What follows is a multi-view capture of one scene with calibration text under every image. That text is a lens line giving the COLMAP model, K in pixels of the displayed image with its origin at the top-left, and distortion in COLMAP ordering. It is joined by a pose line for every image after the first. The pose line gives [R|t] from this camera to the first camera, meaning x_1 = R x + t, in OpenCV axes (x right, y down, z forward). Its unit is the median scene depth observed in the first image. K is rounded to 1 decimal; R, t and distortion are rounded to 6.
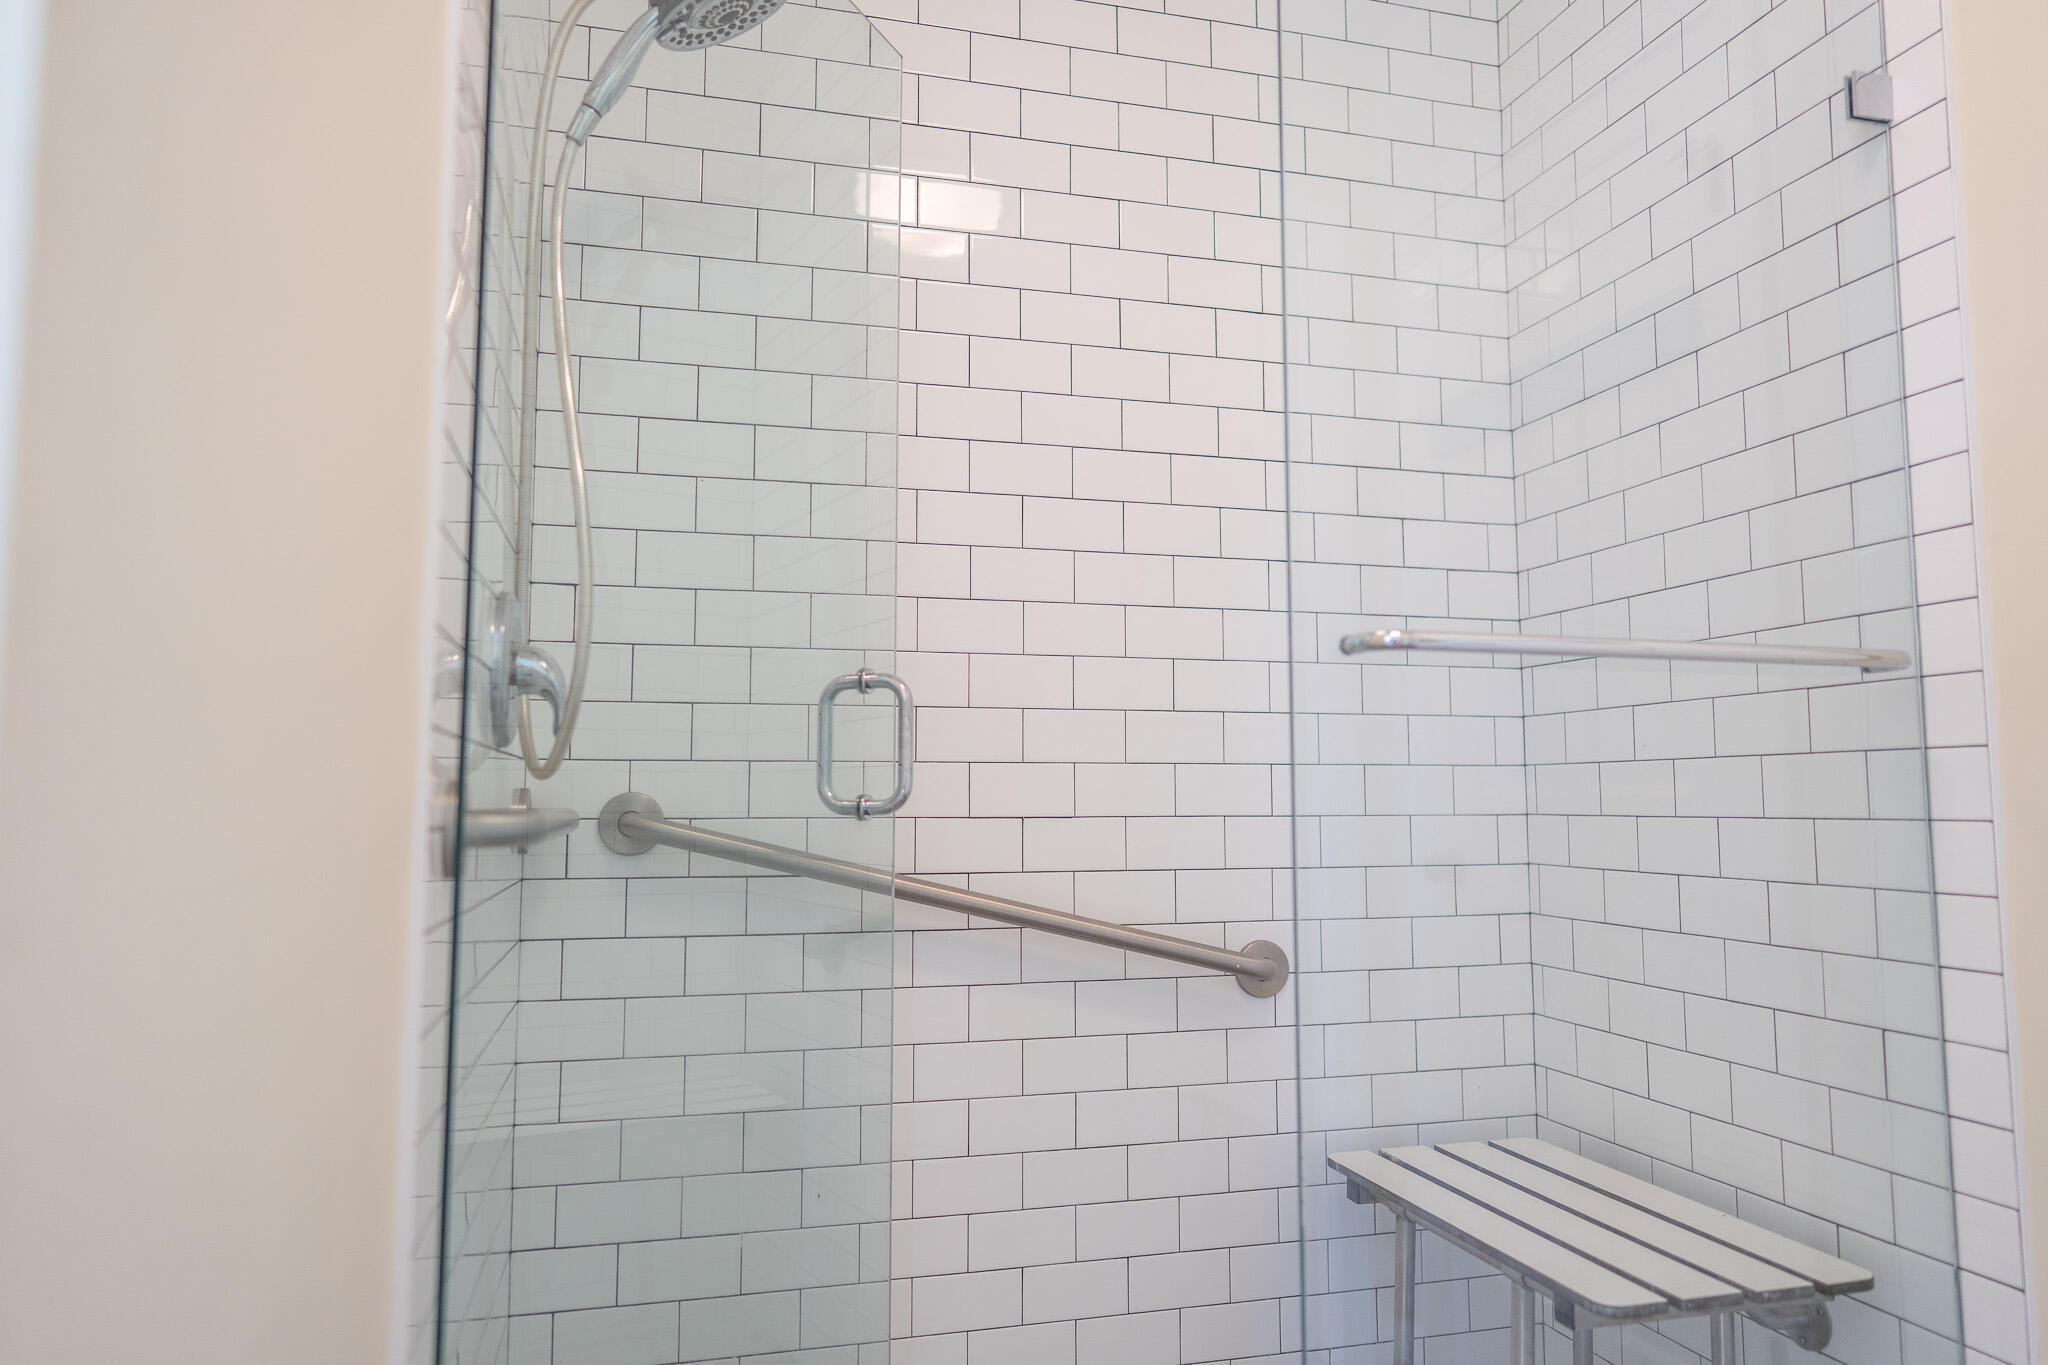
lens RADIAL K [[1375.3, 0, 1019.4], [0, 1375.3, 680.2], [0, 0, 1]] dist [-0.001199, 0.004409]
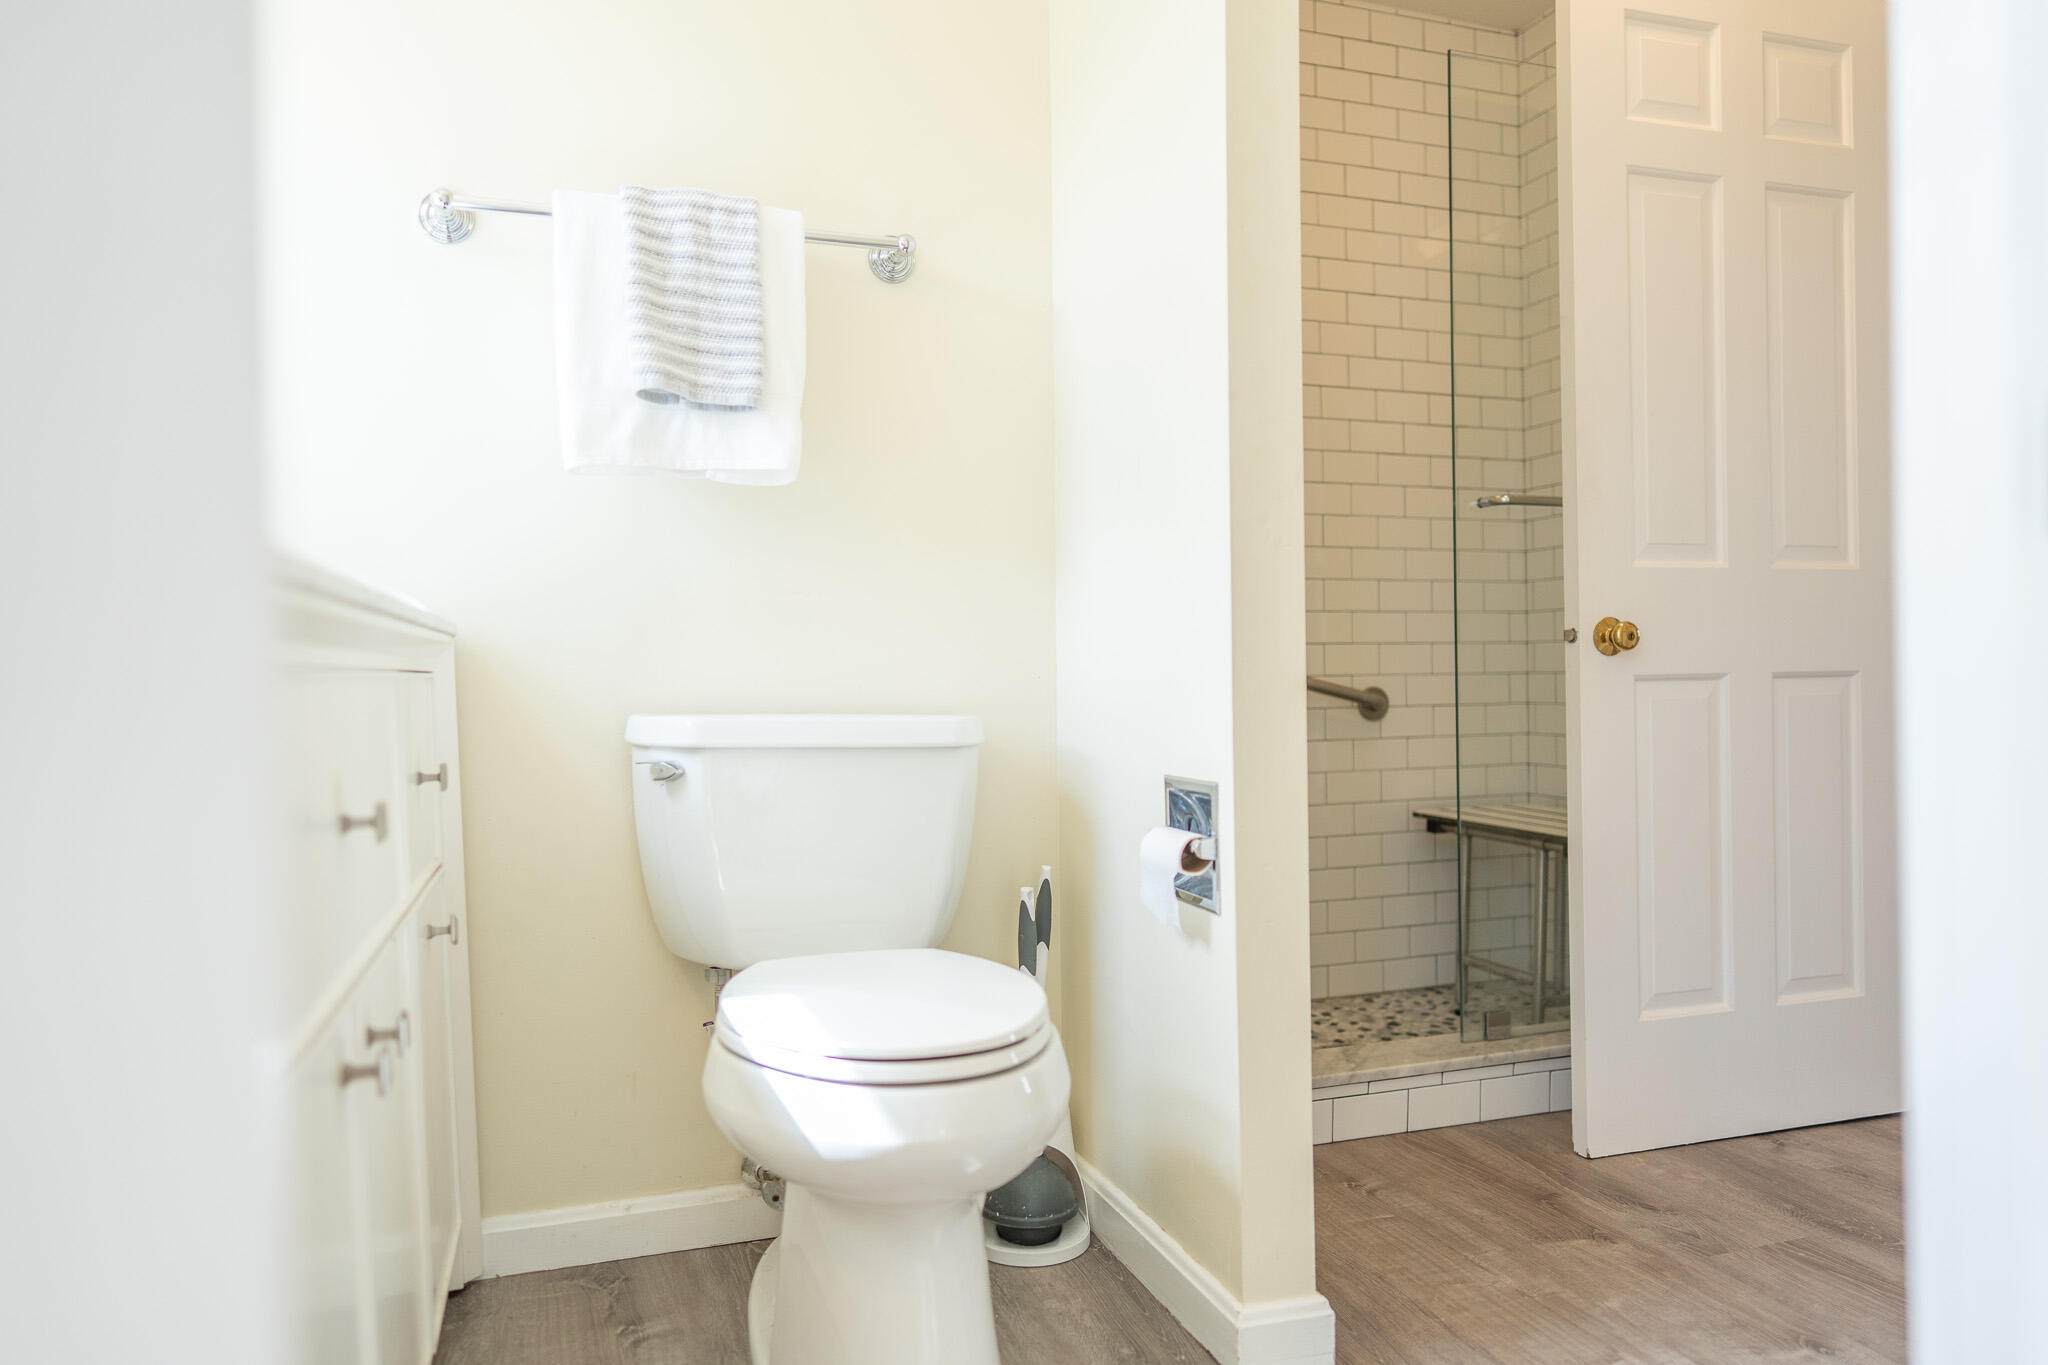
lens RADIAL K [[1375.3, 0, 1030.5], [0, 1375.3, 685.2], [0, 0, 1]] dist [-0.001199, 0.004409]
pose [[0.998090, -0.017787, 0.059158, -0.334763], [0.012035, 0.995288, 0.096210, 0.023622], [-0.060591, -0.095314, 0.993601, -0.622985]]
